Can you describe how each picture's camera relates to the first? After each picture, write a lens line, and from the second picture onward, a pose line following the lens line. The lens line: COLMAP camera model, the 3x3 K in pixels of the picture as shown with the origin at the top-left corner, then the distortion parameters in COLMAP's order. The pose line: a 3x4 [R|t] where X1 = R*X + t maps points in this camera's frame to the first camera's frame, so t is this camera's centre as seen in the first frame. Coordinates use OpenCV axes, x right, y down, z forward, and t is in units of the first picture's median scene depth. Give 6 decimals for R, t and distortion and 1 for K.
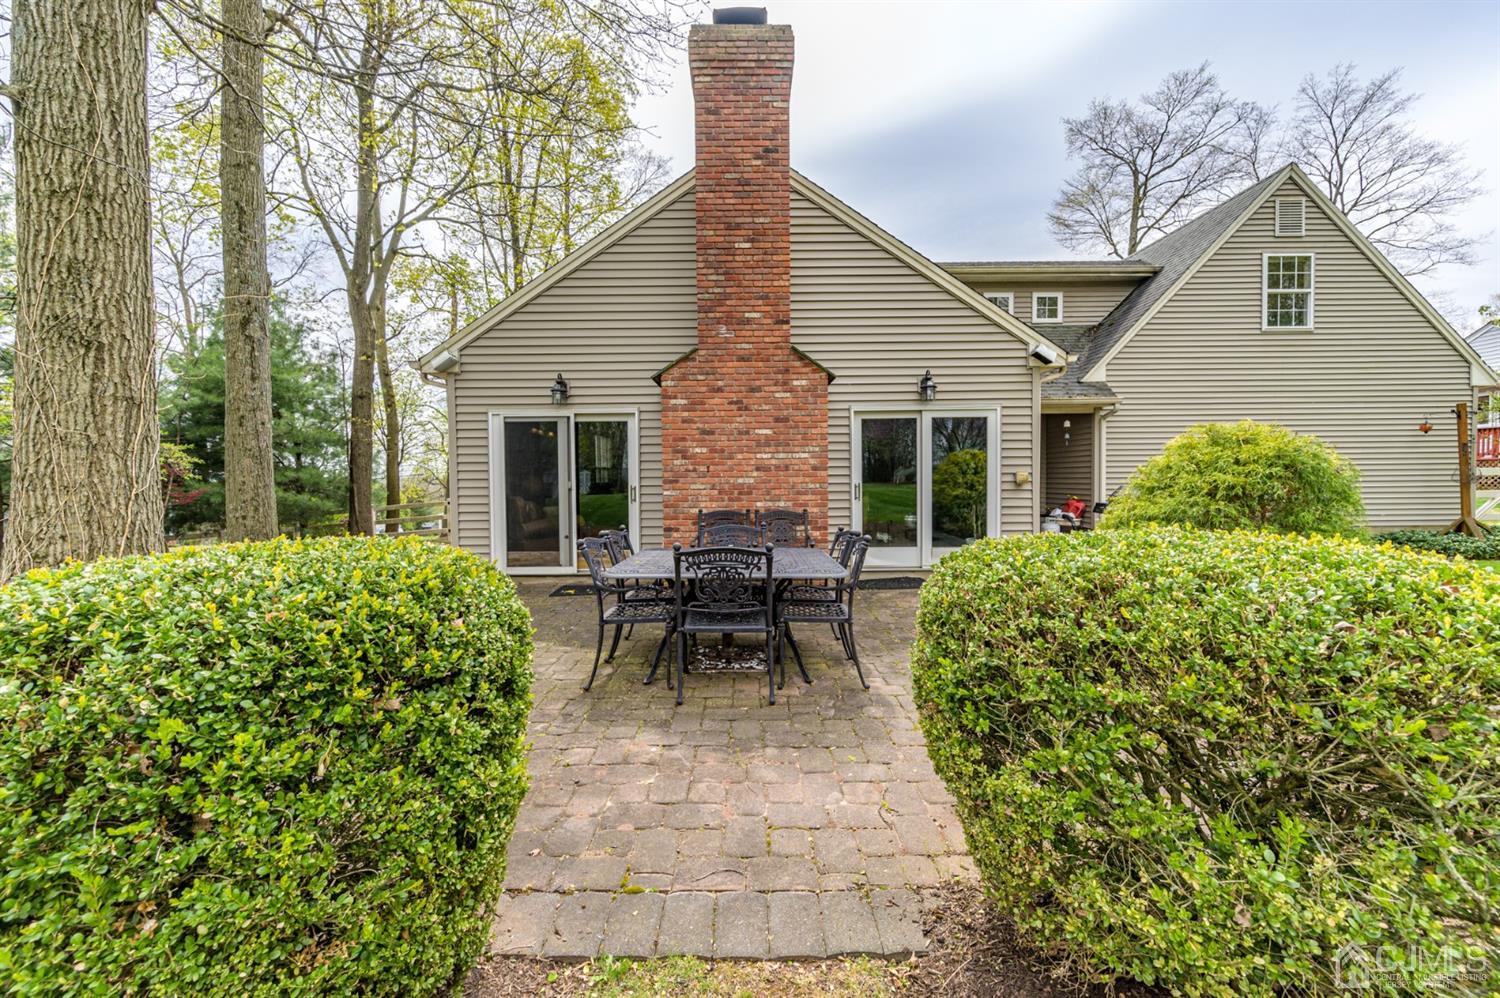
lens RADIAL K [[595.5, 0, 755.0], [0, 595.5, 492.0], [0, 0, 1]] dist [0.000838, 0.000297]
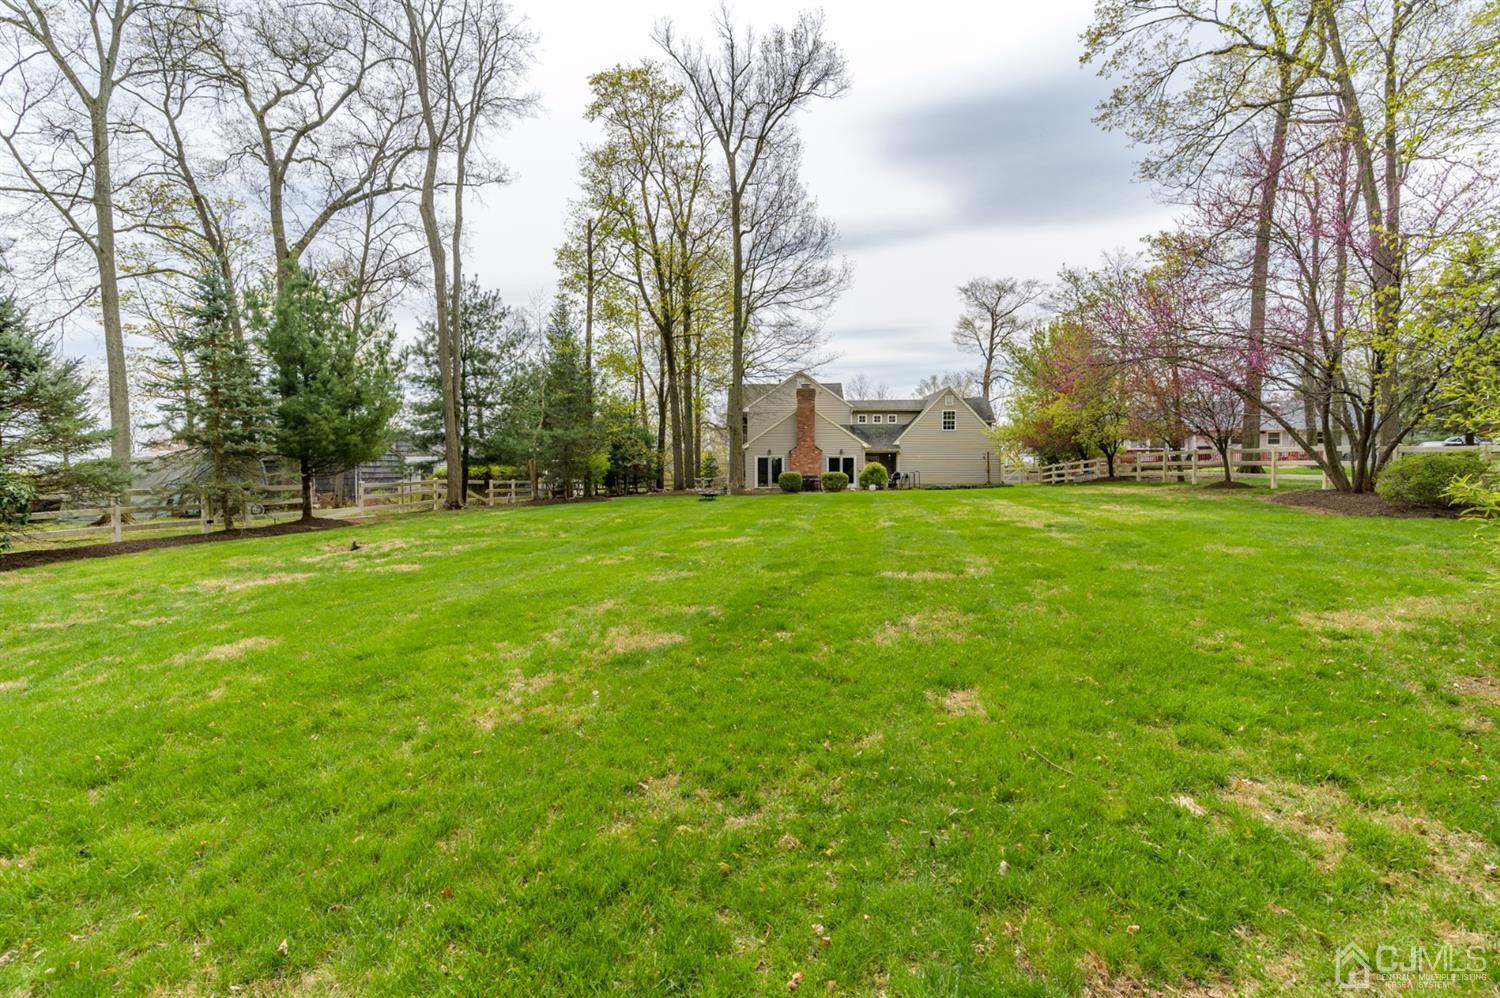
lens RADIAL K [[720.0, 0, 741.2], [0, 720.0, 497.2], [0, 0, 1]] dist [0.000965, -0.000030]
pose [[0.999378, 0.006523, -0.034663, -0.379296], [-0.006170, 0.999928, 0.010292, 0.165108], [0.034728, -0.010072, 0.999346, -5.581945]]
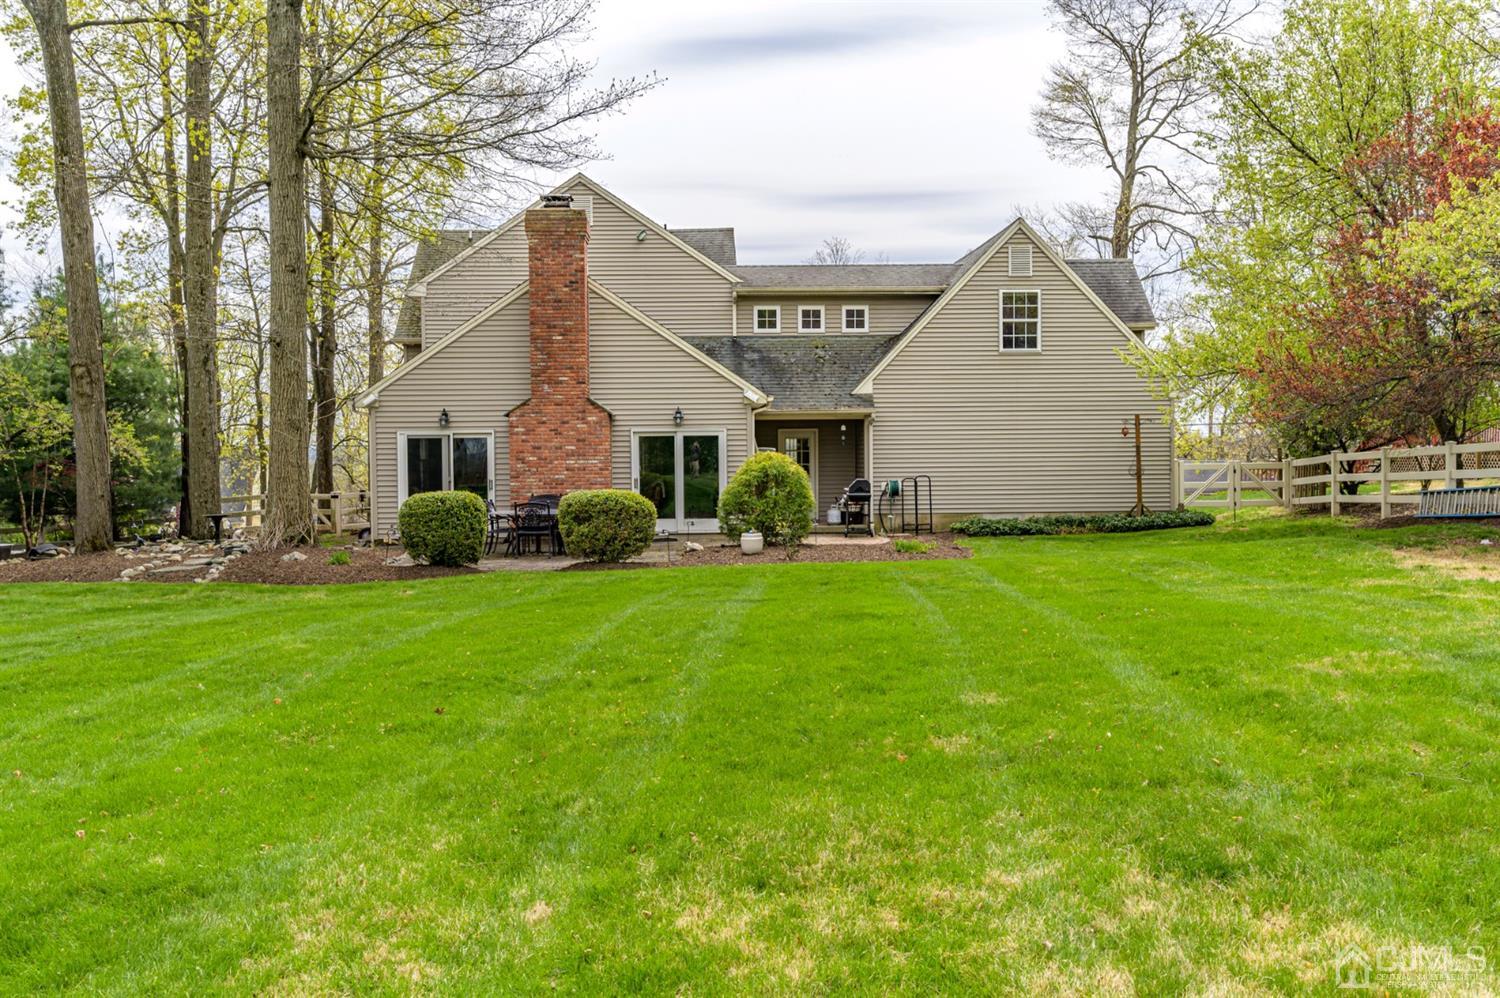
lens RADIAL K [[1329.9, 0, 748.4], [0, 1329.9, 494.5], [0, 0, 1]] dist [-0.020227, -0.005851]
pose [[0.999578, -0.000977, 0.029038, 0.401869], [0.000852, 0.999990, 0.004333, 0.015225], [-0.029042, -0.004307, 0.999569, -2.729109]]
